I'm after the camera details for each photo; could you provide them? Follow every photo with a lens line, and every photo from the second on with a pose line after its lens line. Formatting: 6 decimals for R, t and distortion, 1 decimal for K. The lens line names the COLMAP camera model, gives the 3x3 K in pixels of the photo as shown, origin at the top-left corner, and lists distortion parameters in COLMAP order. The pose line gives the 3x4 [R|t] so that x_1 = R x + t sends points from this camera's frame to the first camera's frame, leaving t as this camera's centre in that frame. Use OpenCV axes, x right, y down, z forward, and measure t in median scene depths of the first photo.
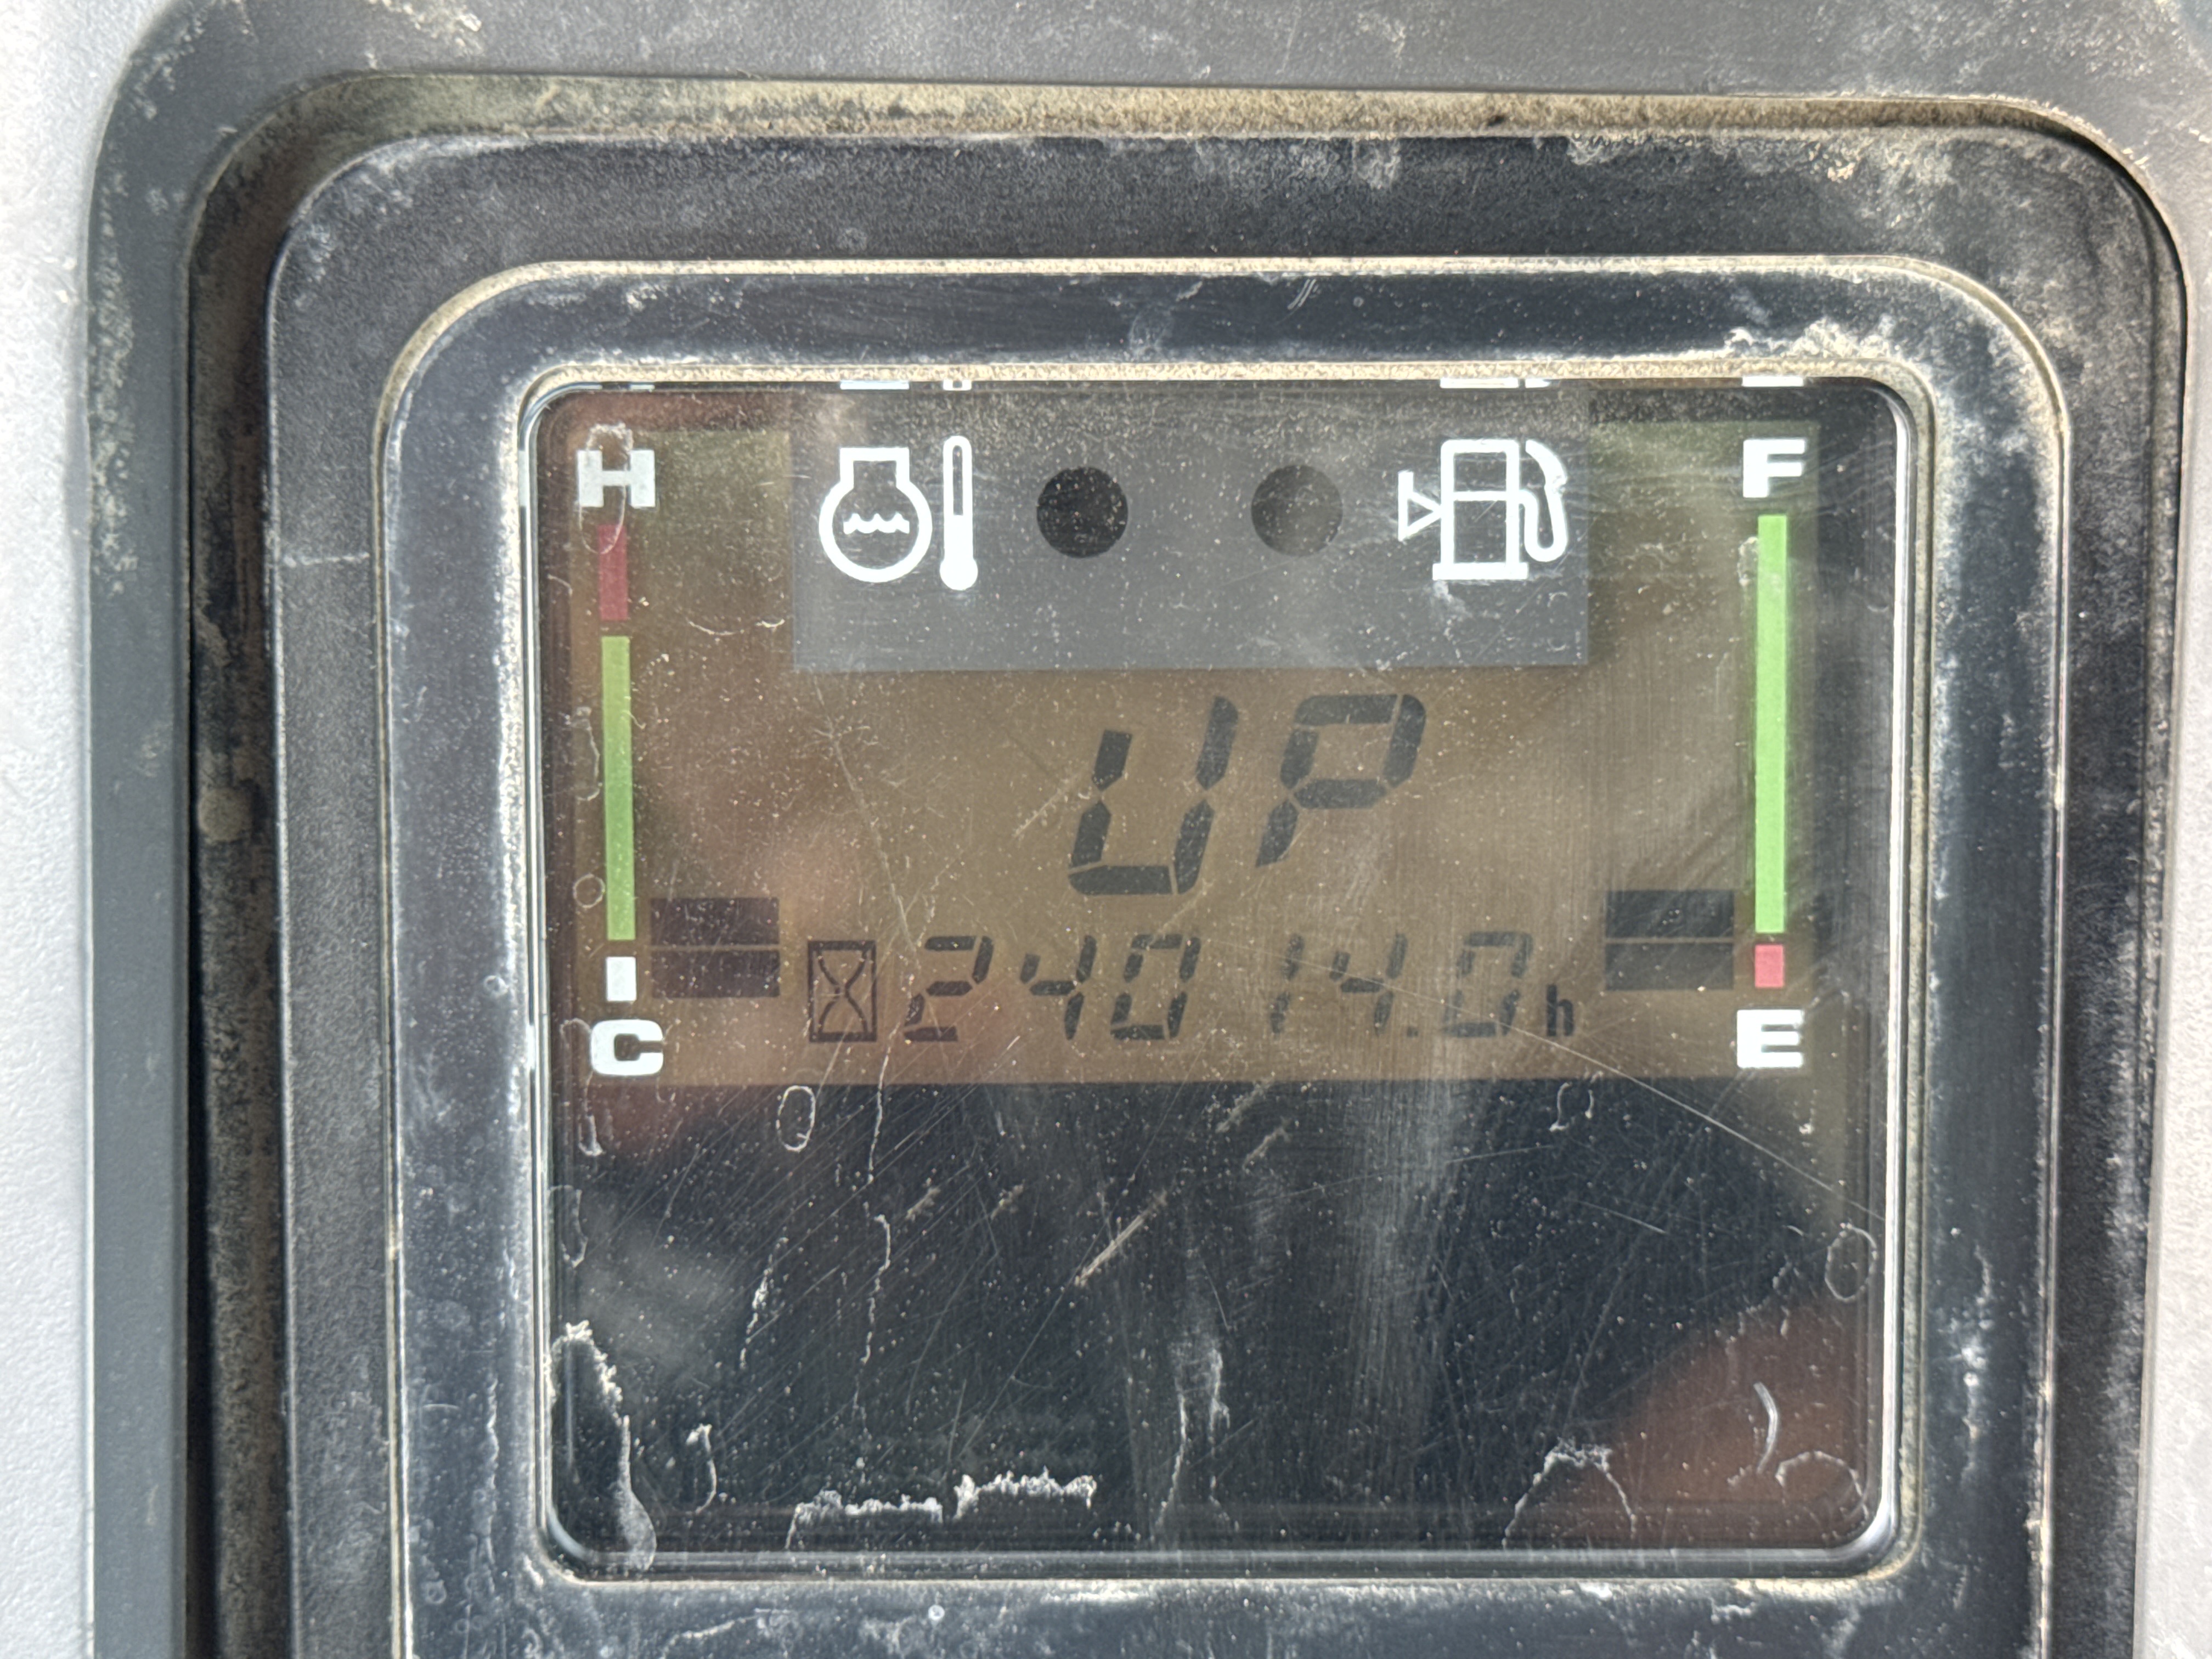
lens RADIAL K [[4832.0, 0, 1106.0], [0, 4832.0, 829.5], [0, 0, 1]] dist [0.209752, -0.266029]
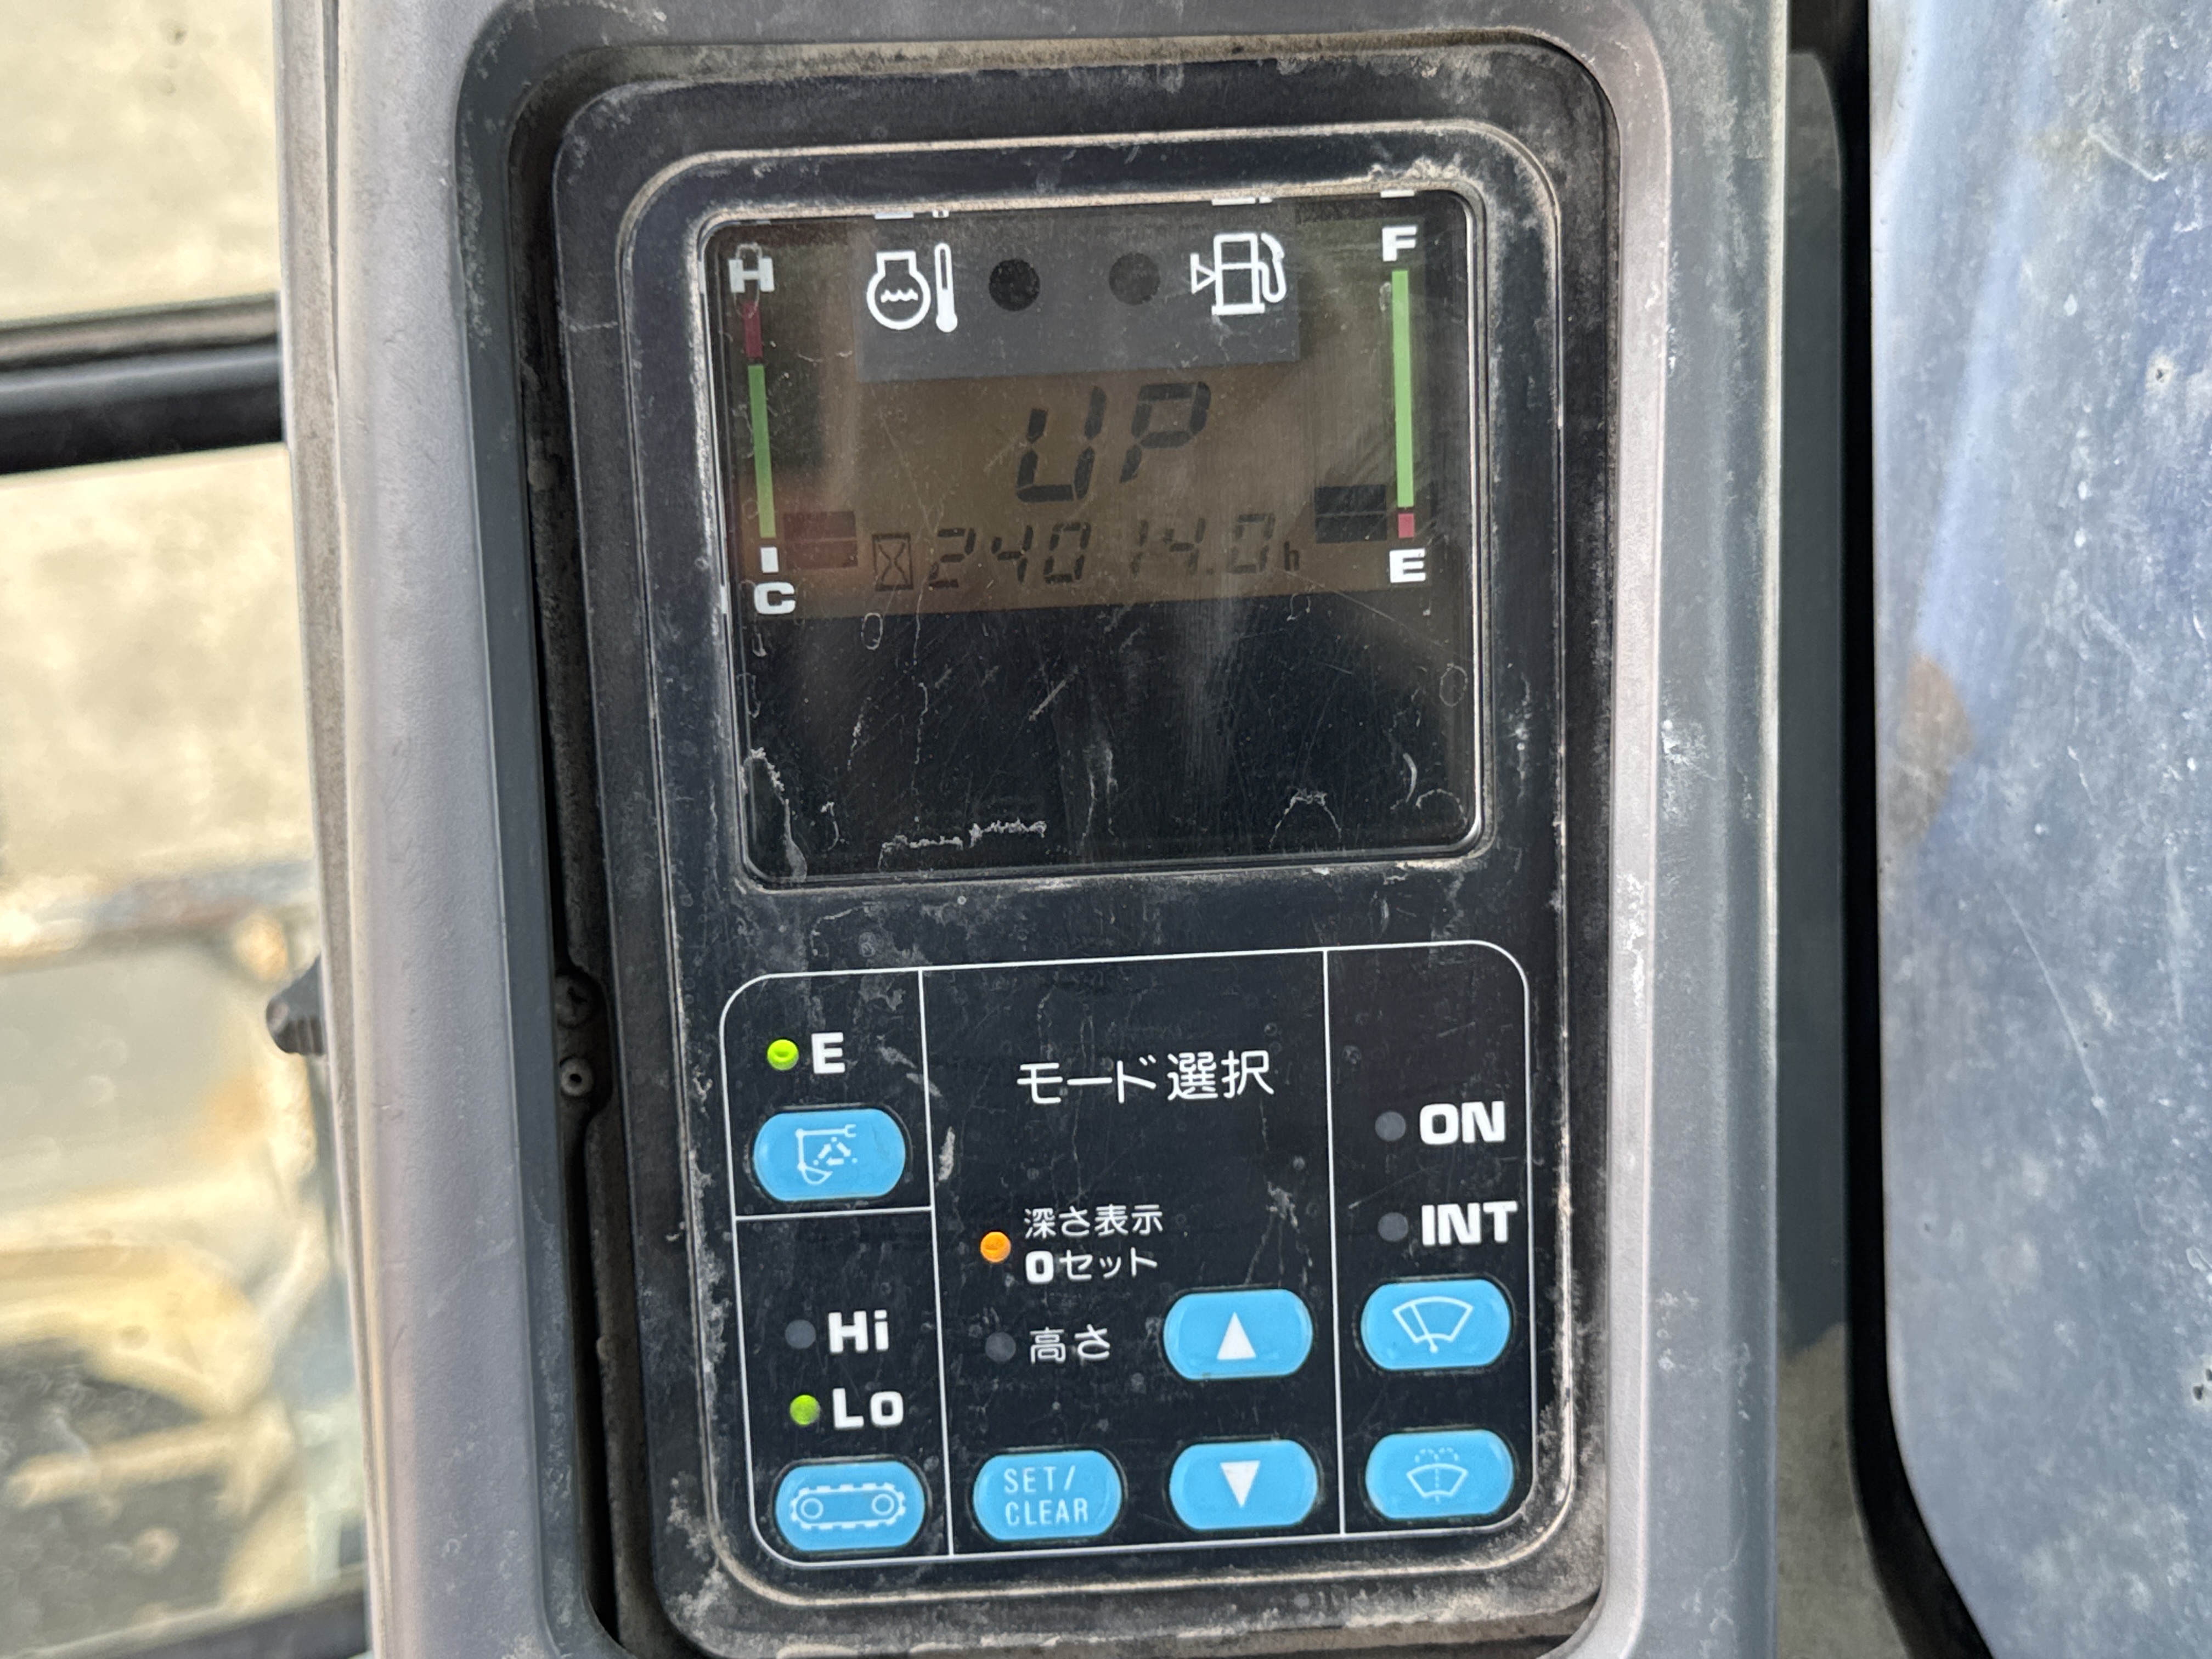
lens RADIAL K [[3135.7, 0, 1106.0], [0, 3135.7, 829.5], [0, 0, 1]] dist [0.200994, -0.509031]
pose [[0.998836, -0.043872, 0.020053, -0.003318], [0.041677, 0.994195, 0.099189, 0.020360], [-0.024288, -0.098238, 0.994867, -0.177753]]
